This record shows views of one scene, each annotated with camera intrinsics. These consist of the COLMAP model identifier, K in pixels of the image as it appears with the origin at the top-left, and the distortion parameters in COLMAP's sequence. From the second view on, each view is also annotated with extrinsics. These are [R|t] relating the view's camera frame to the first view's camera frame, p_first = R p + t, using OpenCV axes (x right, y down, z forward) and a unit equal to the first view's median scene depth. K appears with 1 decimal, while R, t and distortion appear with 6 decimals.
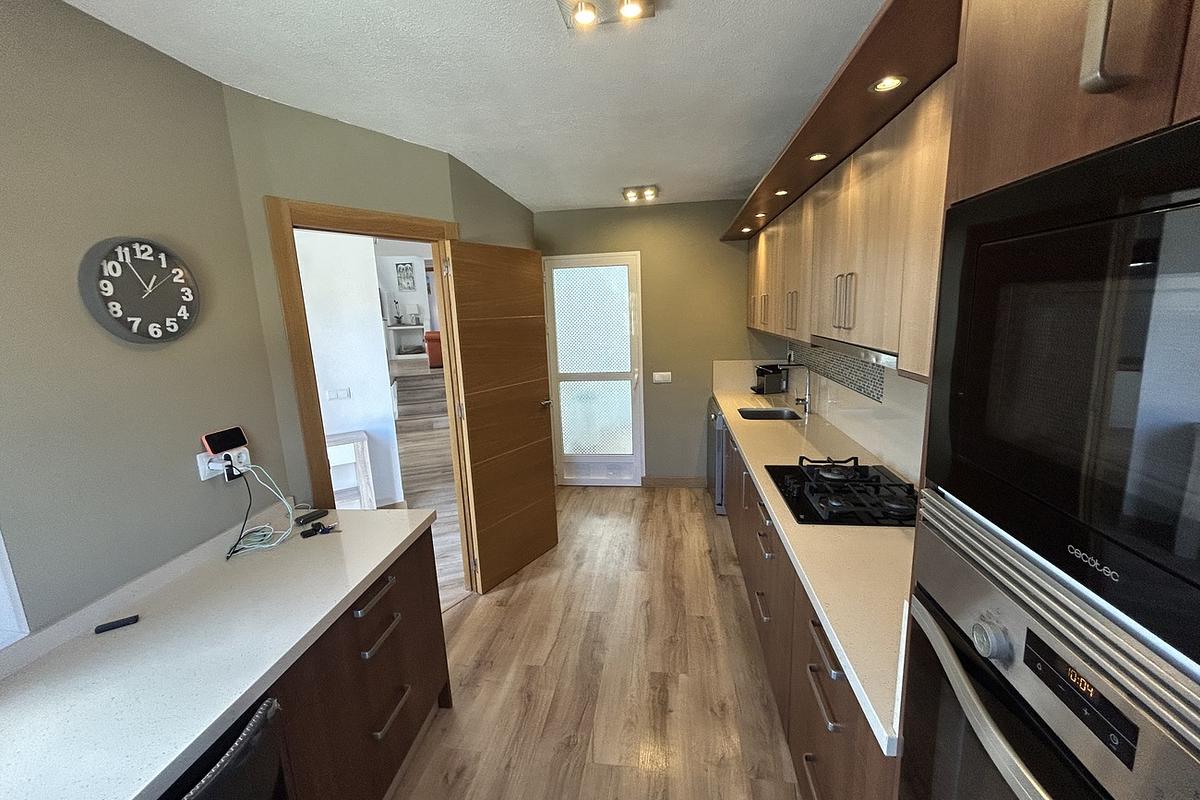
lens RADIAL K [[484.1, 0, 597.2], [0, 484.1, 399.5], [0, 0, 1]] dist [-0.003247, 0.001887]
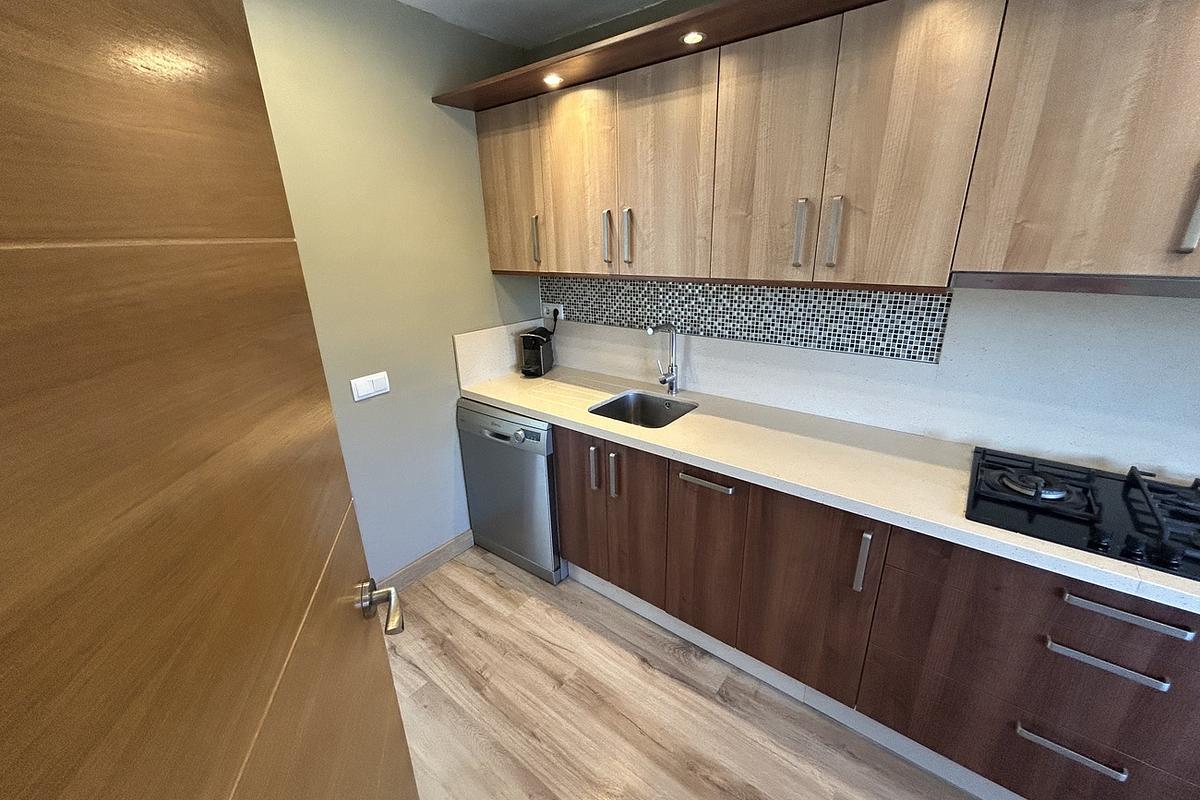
lens RADIAL K [[484.1, 0, 597.2], [0, 484.1, 399.5], [0, 0, 1]] dist [-0.003247, 0.001887]
pose [[0.492359, -0.261380, 0.830219, -0.165505], [0.155614, 0.964911, 0.211499, -0.105696], [-0.856368, 0.025060, 0.515757, 0.600032]]
